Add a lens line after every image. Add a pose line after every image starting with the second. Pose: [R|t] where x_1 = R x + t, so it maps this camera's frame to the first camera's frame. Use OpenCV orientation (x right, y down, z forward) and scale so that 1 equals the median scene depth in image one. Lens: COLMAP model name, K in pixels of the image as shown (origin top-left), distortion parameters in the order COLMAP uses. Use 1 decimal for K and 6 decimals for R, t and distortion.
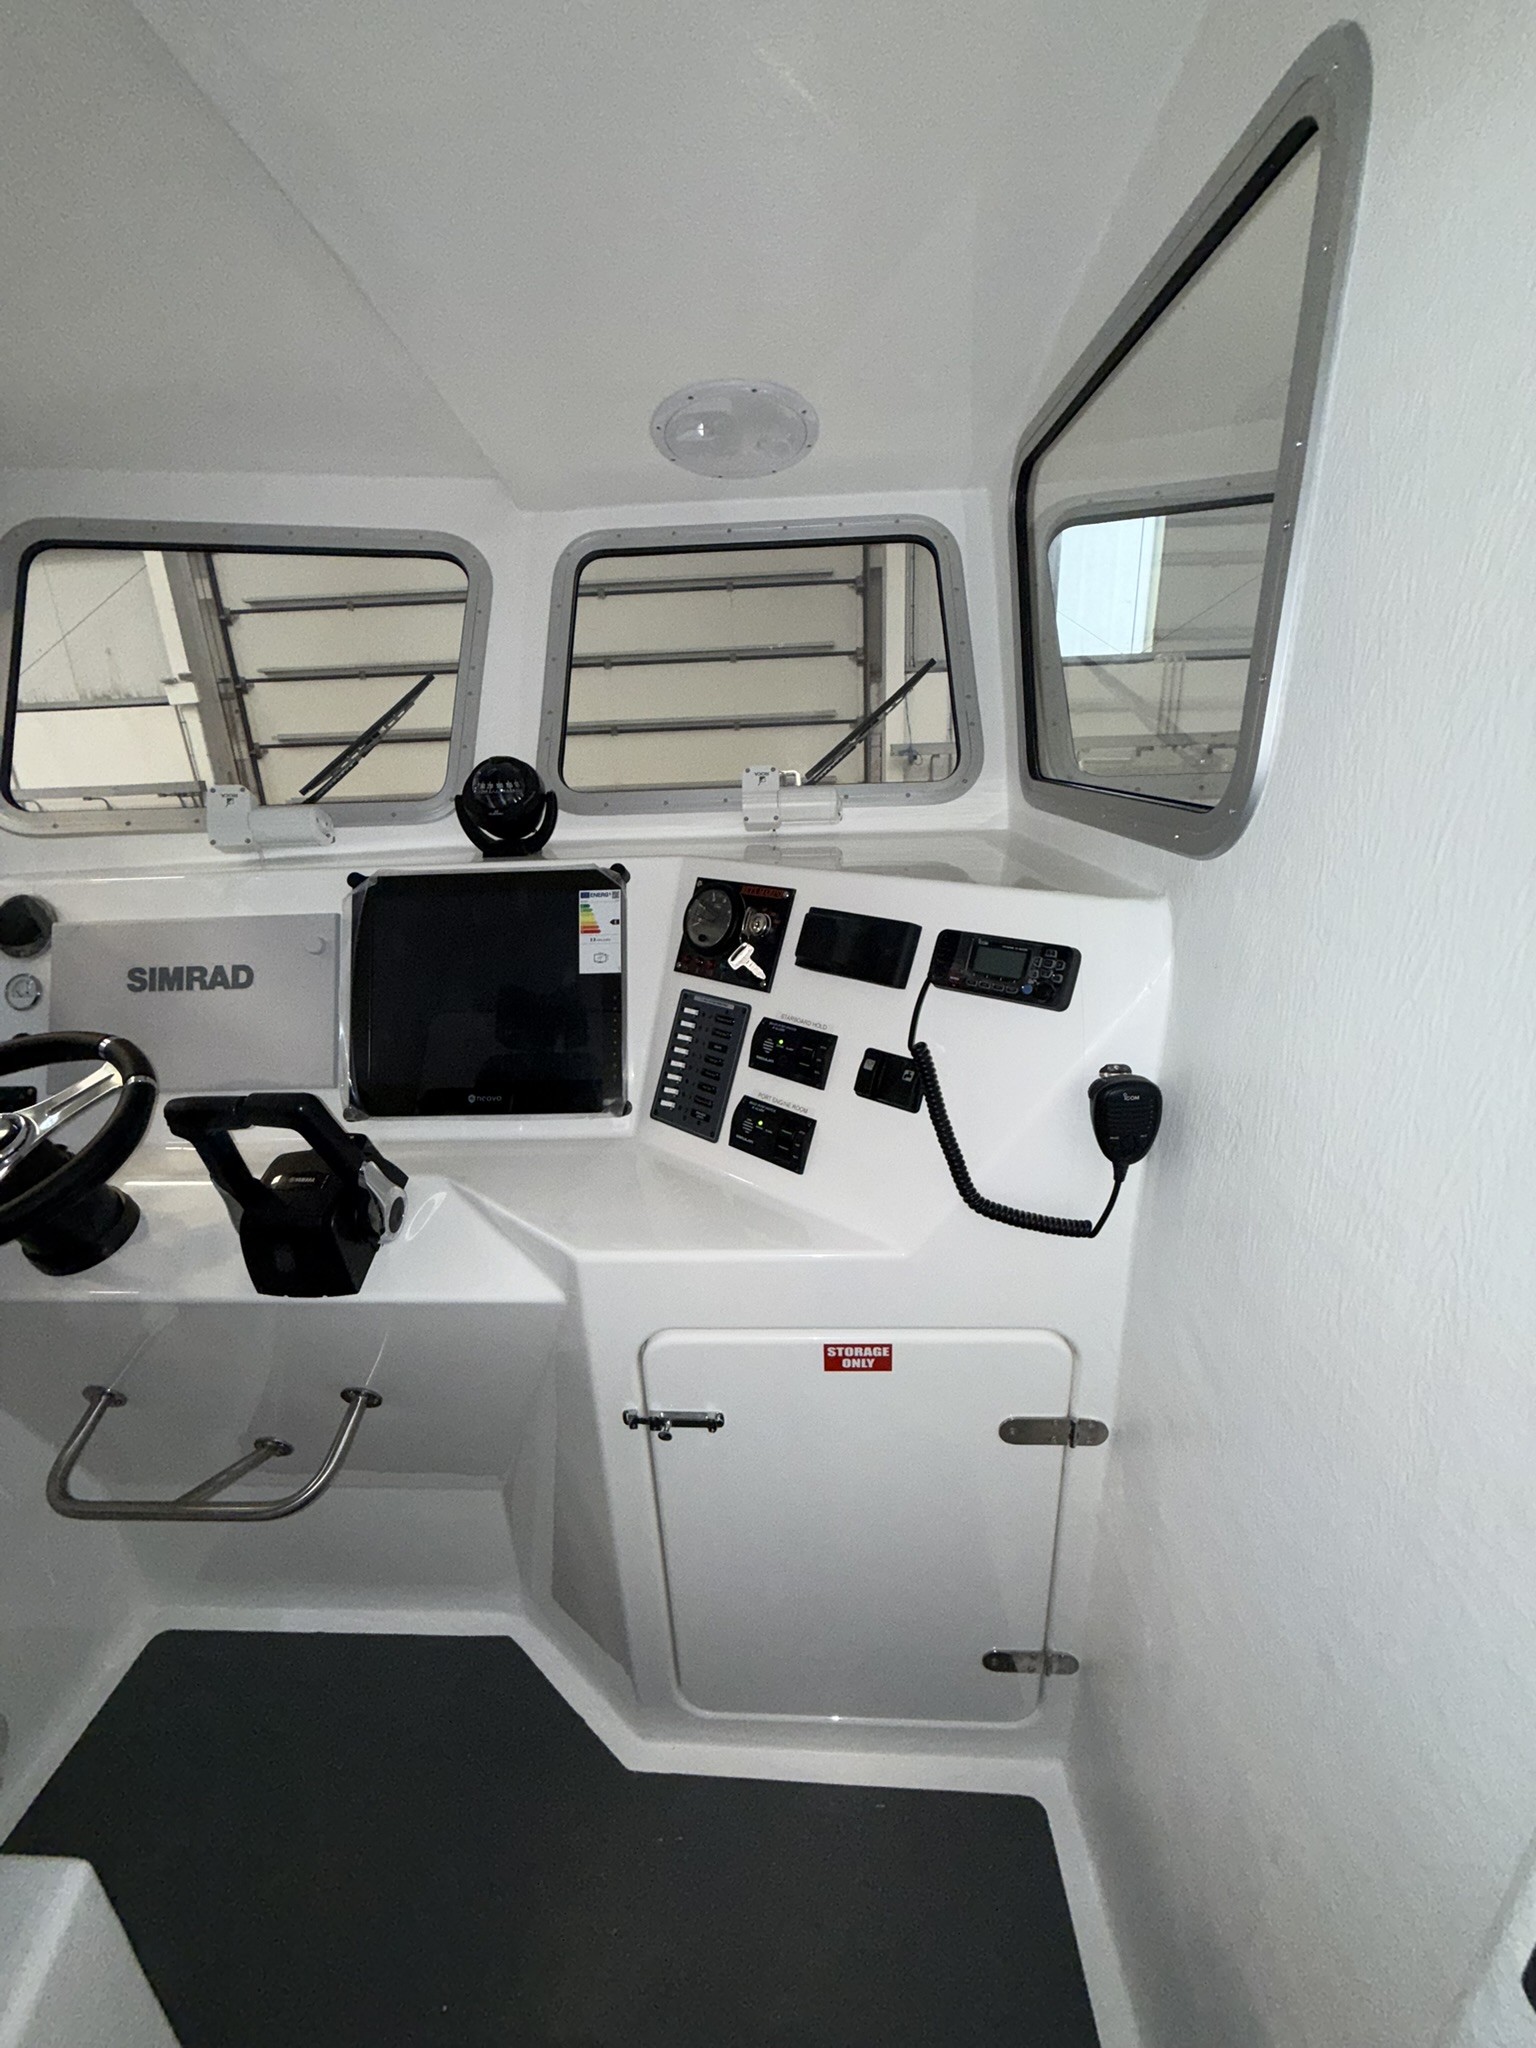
lens RADIAL K [[815.6, 0, 771.6], [0, 815.6, 1018.3], [0, 0, 1]] dist [0.000242, 0.000125]
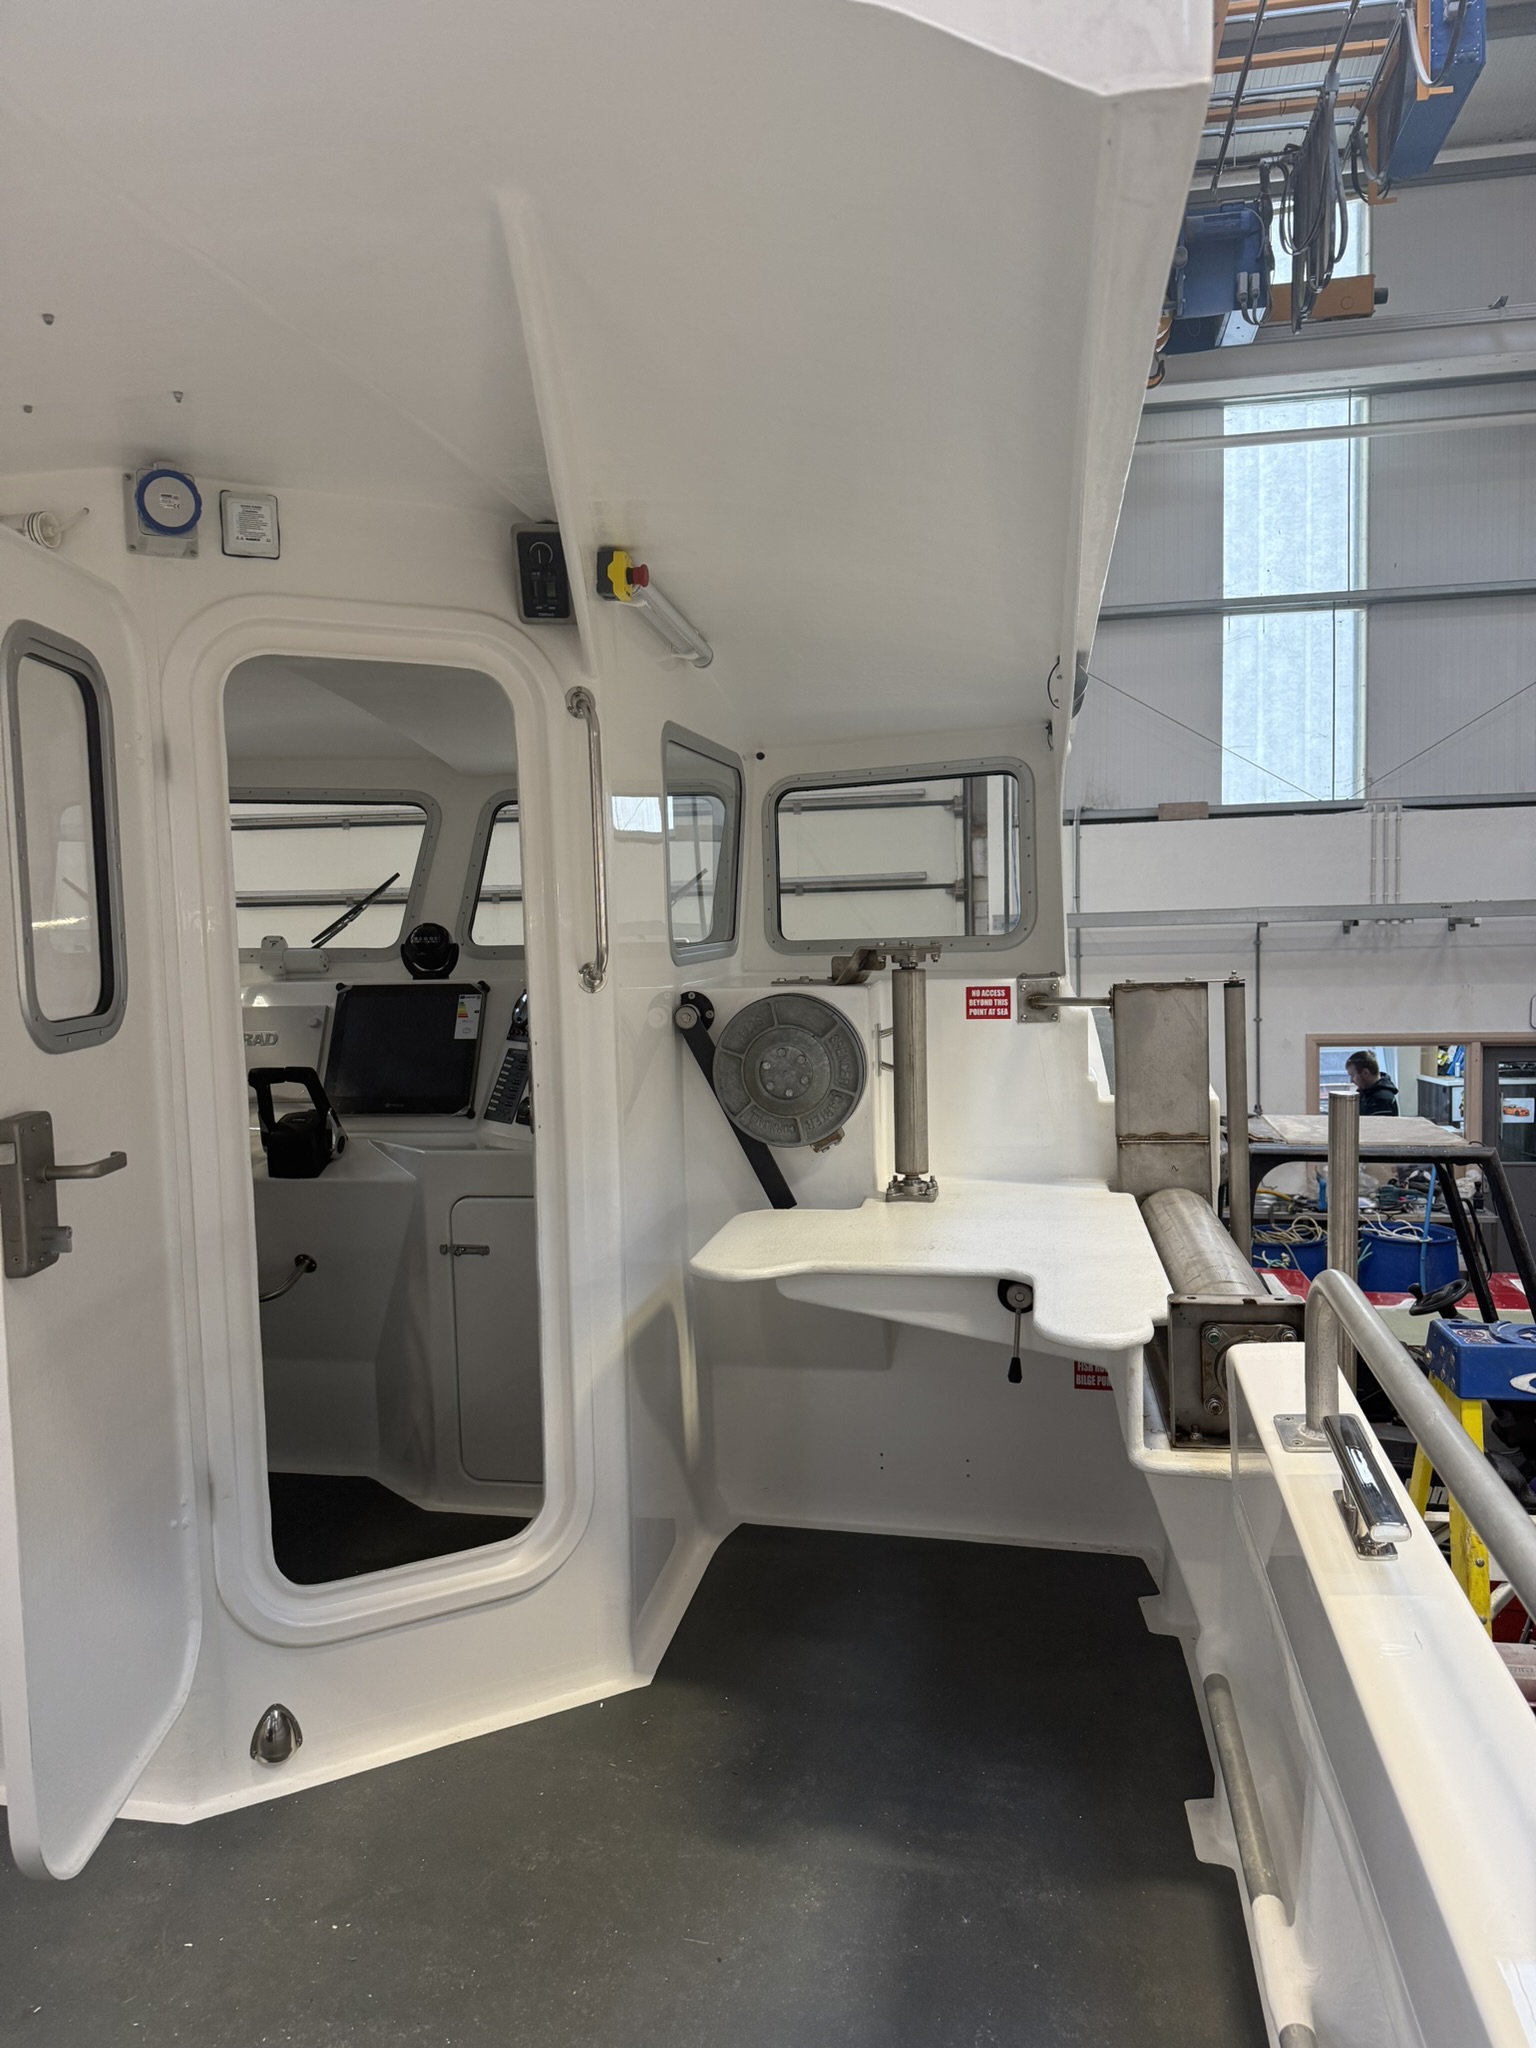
lens RADIAL K [[1446.4, 0, 768.0], [0, 1446.4, 1024.0], [0, 0, 1]] dist [0.090144, -0.128480]
pose [[0.989045, 0.022448, -0.145898, 0.920957], [-0.057196, 0.969439, -0.238573, 0.641384], [0.136083, 0.244304, 0.960103, -1.995761]]
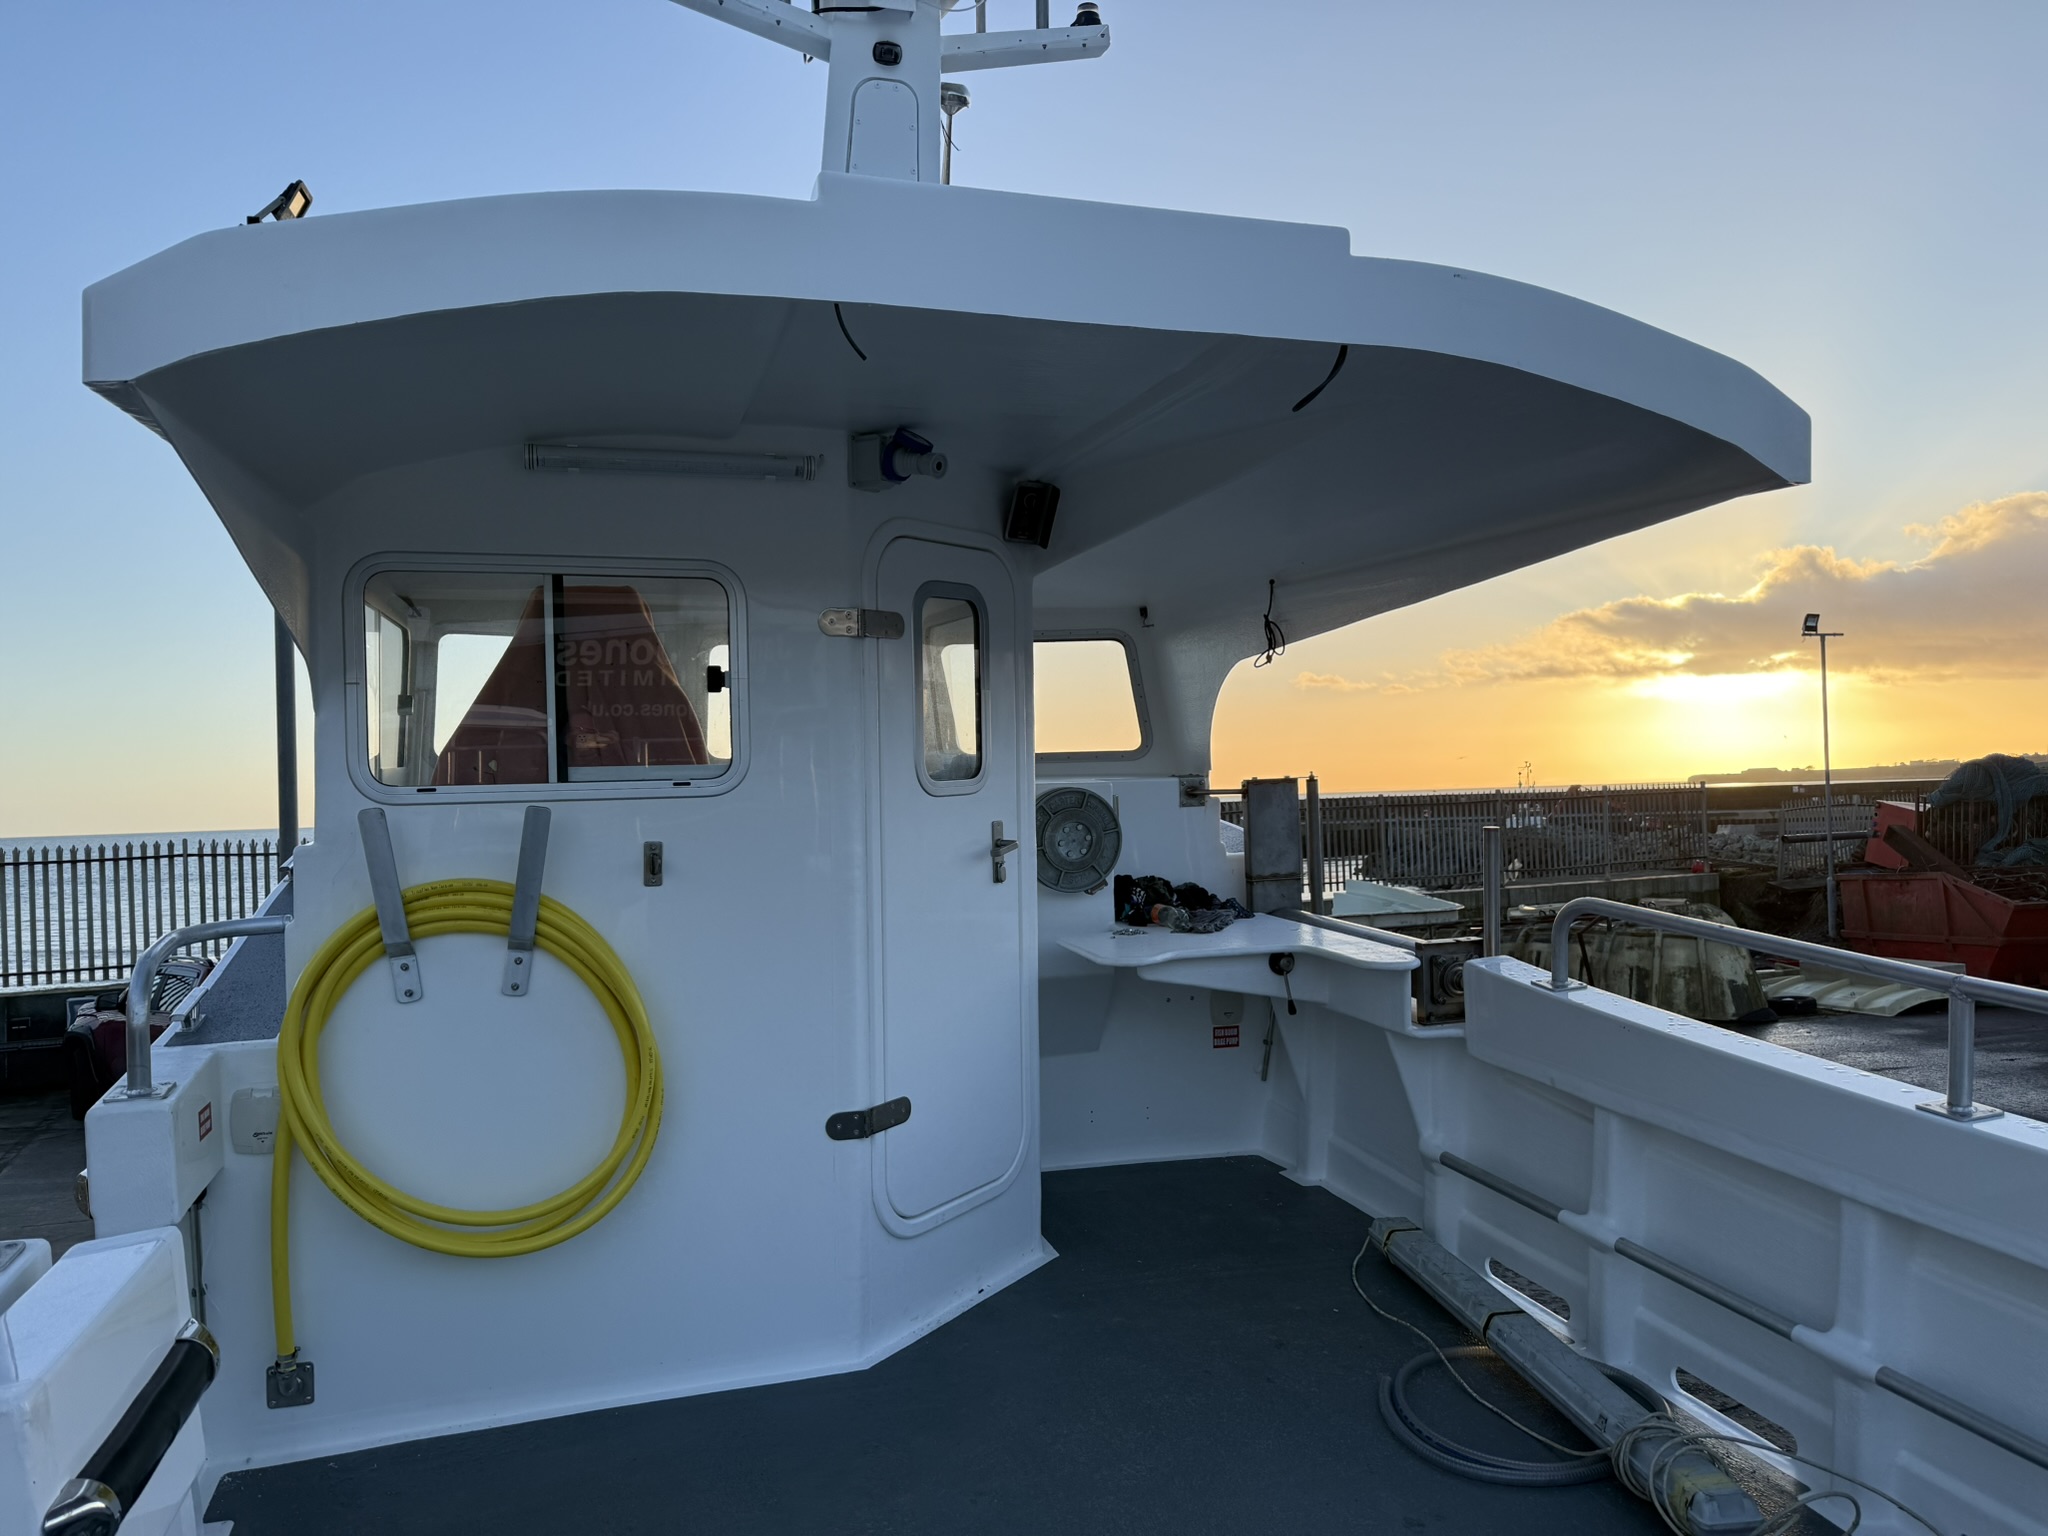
lens RADIAL K [[1413.5, 0, 1024.0], [0, 1413.5, 768.0], [0, 0, 1]] dist [0.063403, -0.086879]
pose [[0.942272, 0.014502, 0.334534, -0.841509], [0.088899, 0.952375, -0.291683, 1.006889], [-0.322832, 0.304585, 0.896107, -2.855551]]
